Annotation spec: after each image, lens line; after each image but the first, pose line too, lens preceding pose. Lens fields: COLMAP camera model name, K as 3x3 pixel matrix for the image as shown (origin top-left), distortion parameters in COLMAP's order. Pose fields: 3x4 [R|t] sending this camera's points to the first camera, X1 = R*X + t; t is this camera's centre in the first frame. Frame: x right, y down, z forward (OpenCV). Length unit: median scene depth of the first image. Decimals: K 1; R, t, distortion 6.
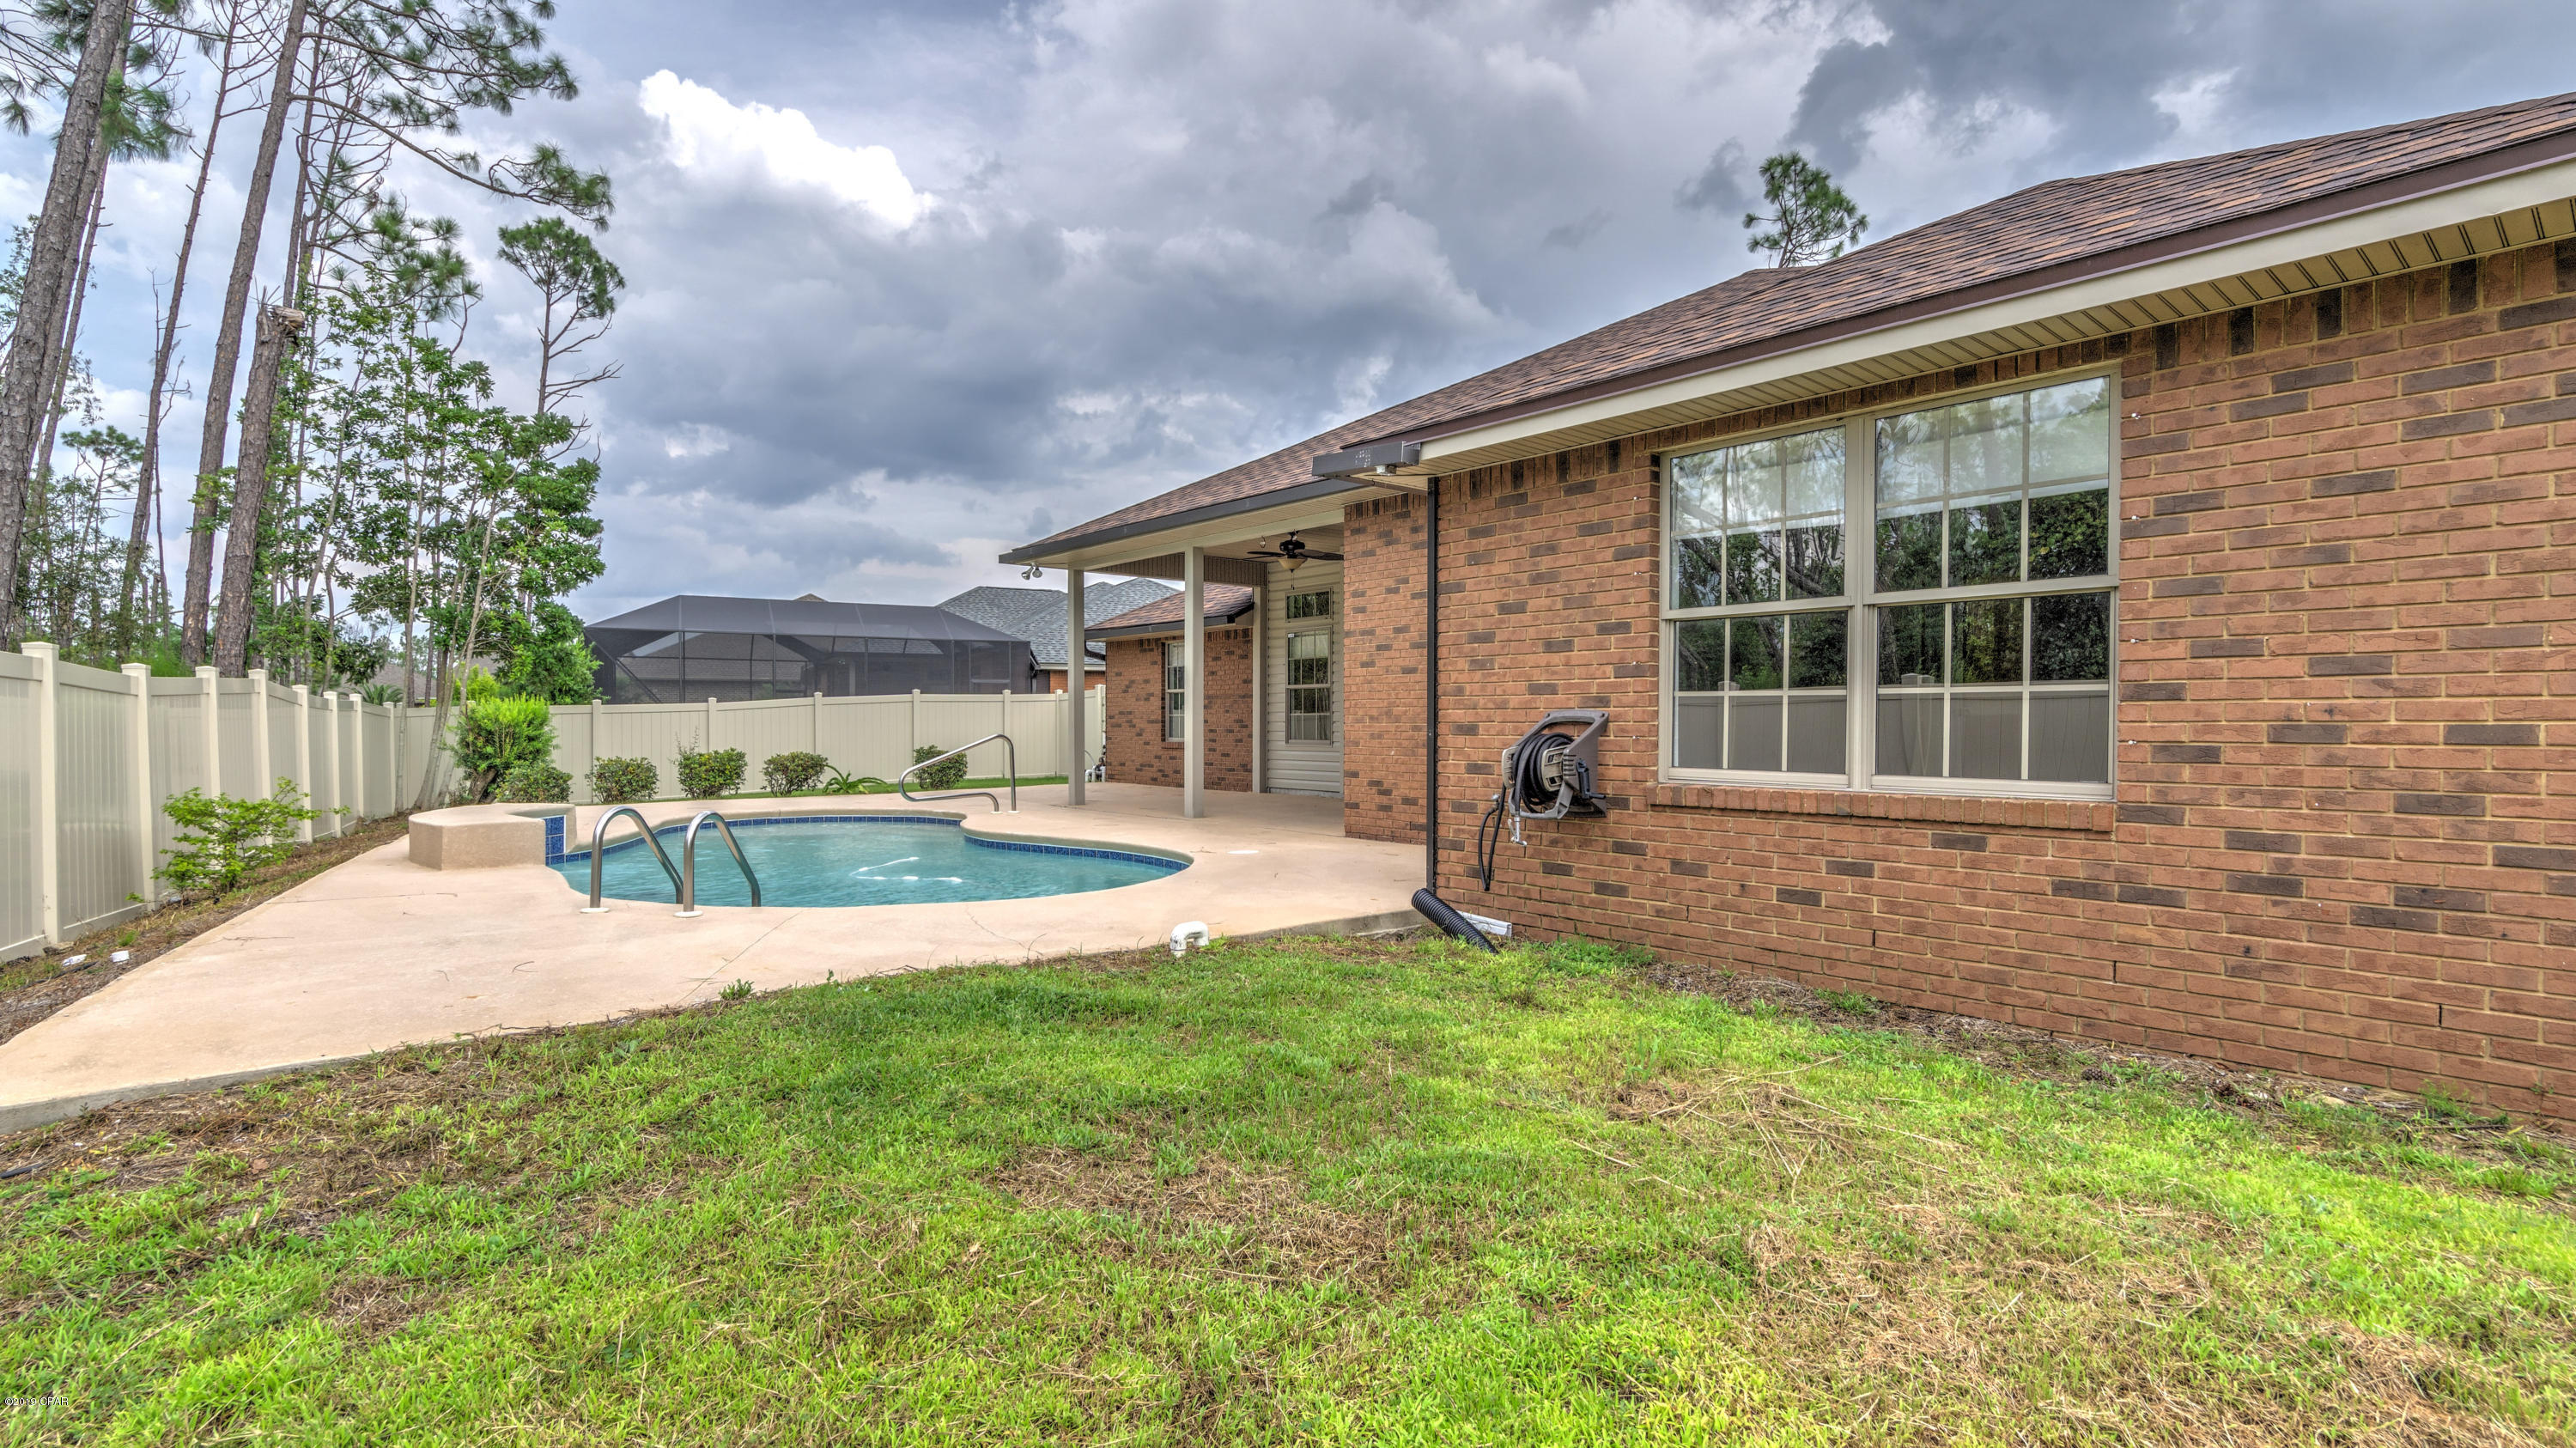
lens RADIAL K [[1160.8, 0, 1349.2], [0, 1160.8, 717.4], [0, 0, 1]] dist [0.000189, 0.000022]
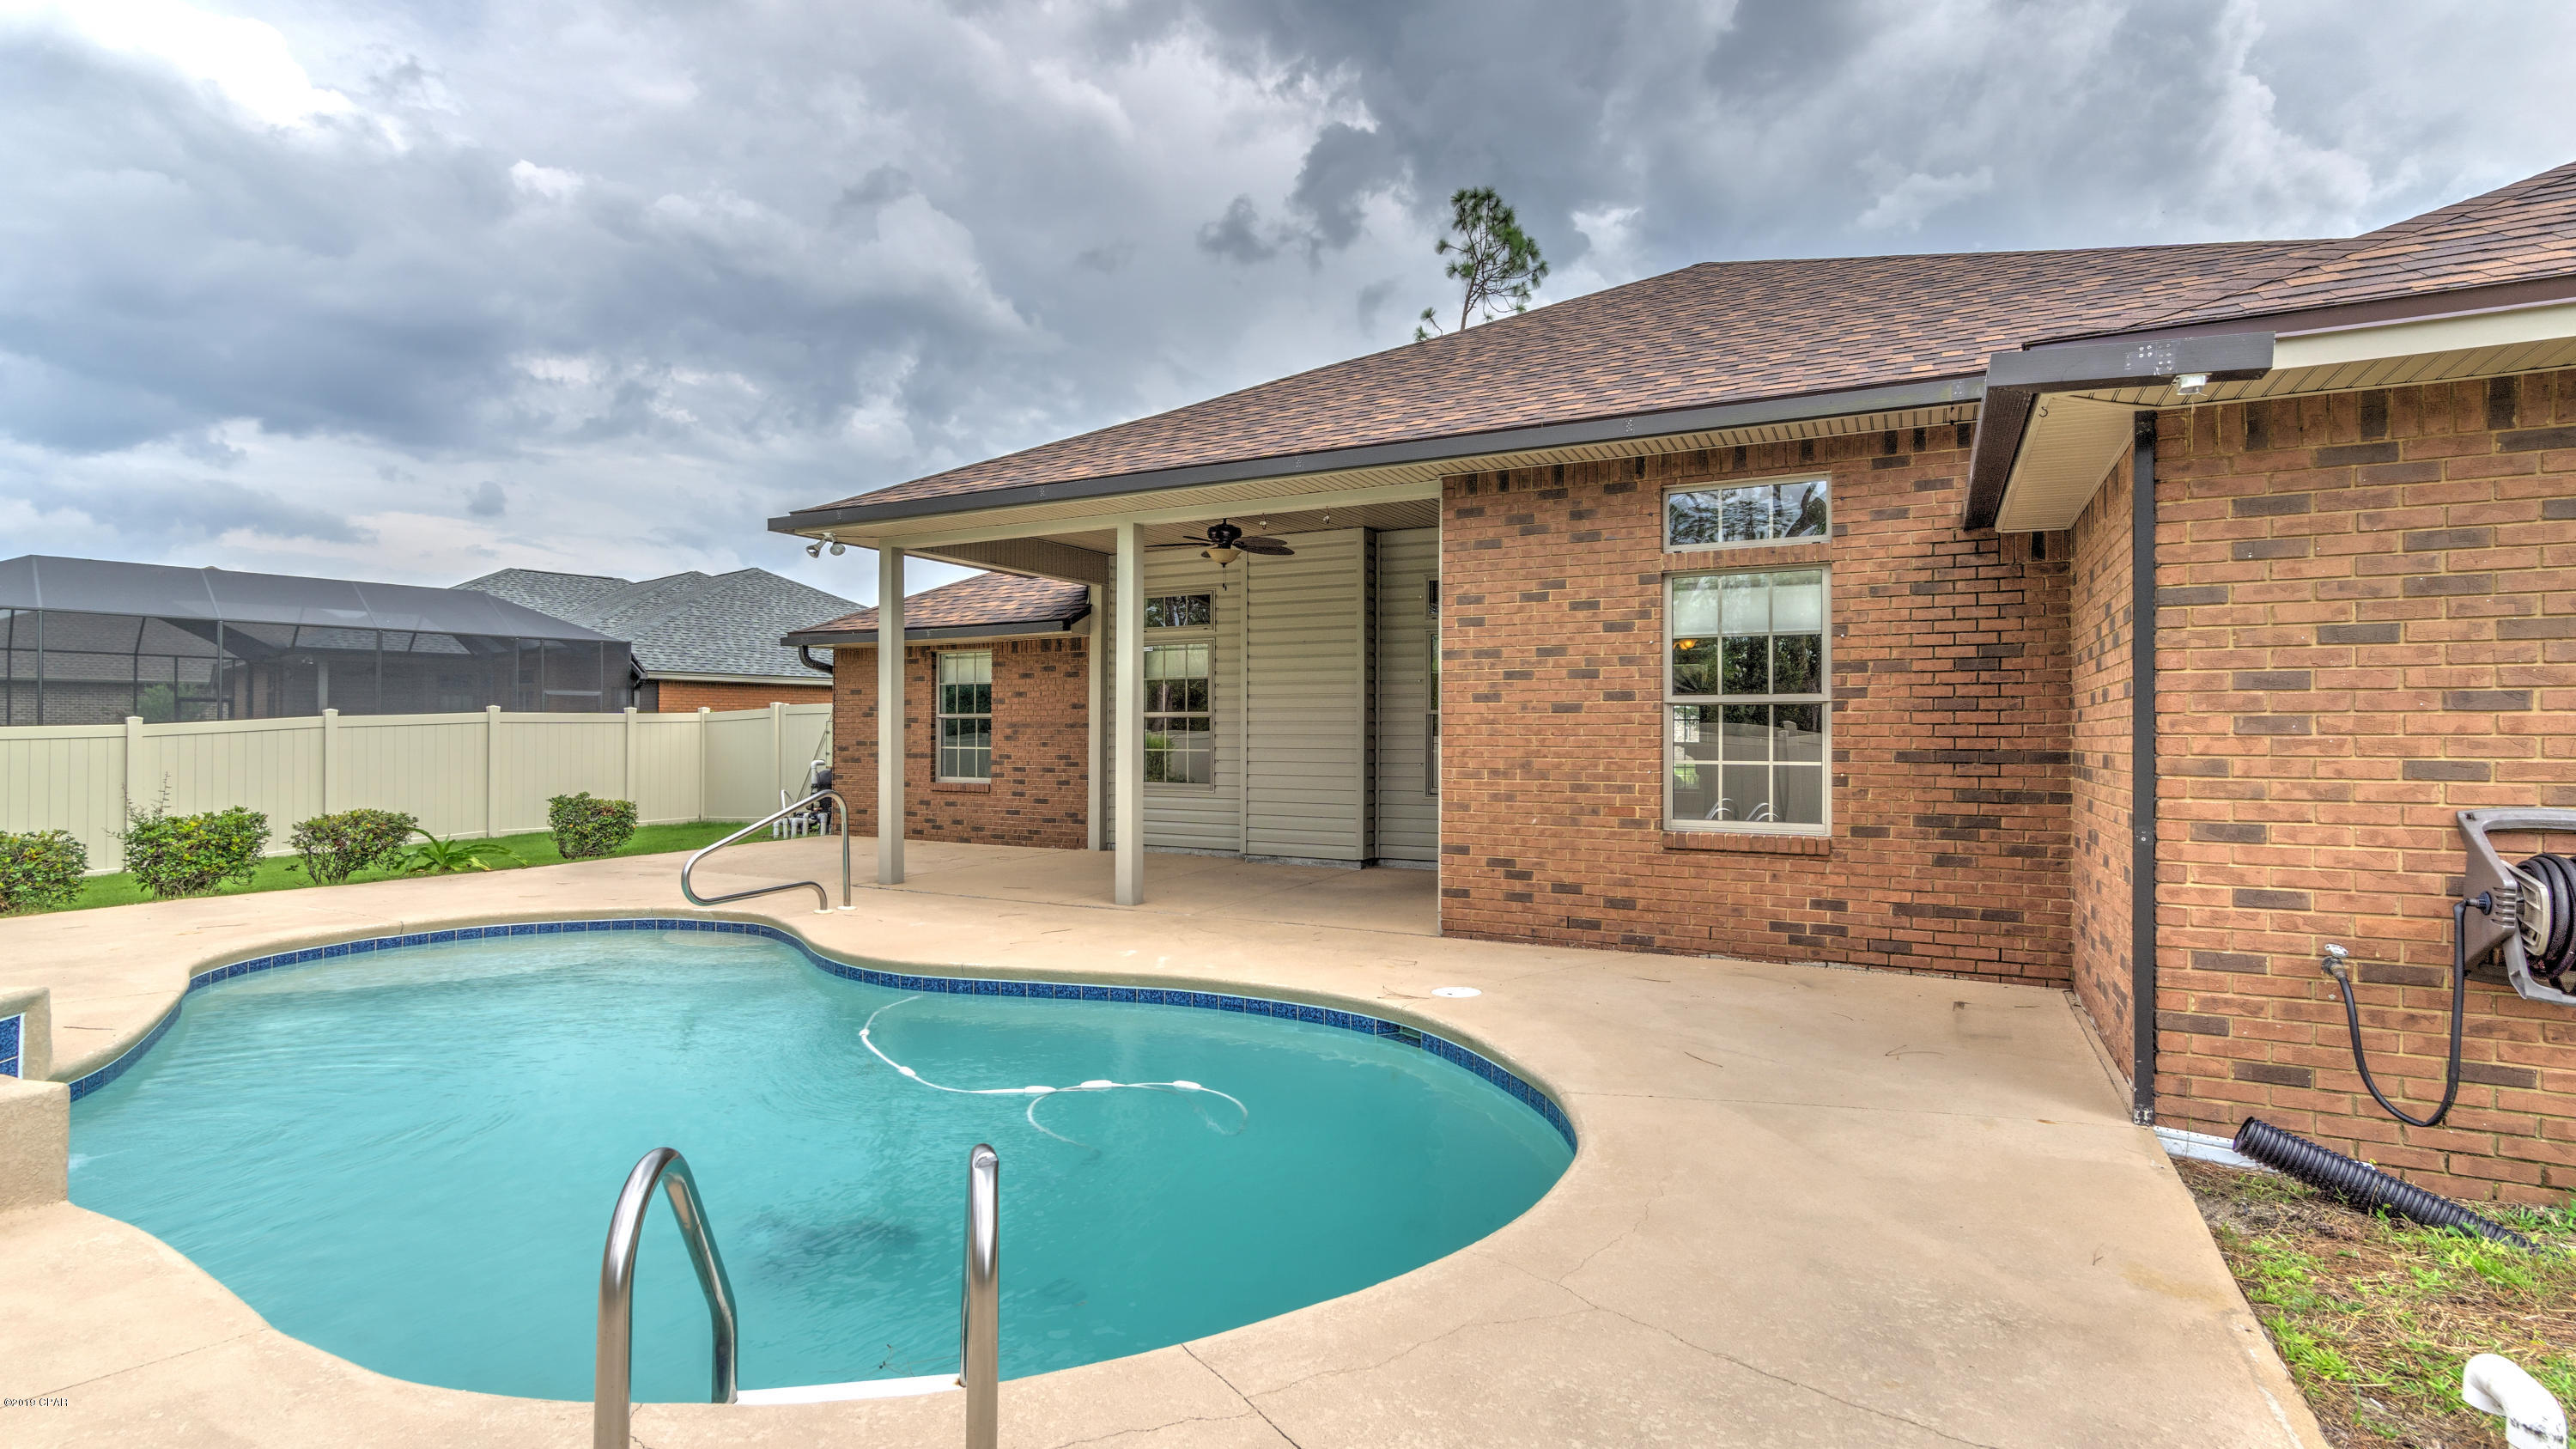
lens RADIAL K [[1131.8, 0, 1296.2], [0, 1131.8, 724.4], [0, 0, 1]] dist [0.004171, 0.000434]
pose [[0.934724, 0.007051, 0.355305, -0.220933], [-0.005456, 0.999970, -0.005491, -0.015618], [-0.355333, 0.003194, 0.934734, 0.244967]]
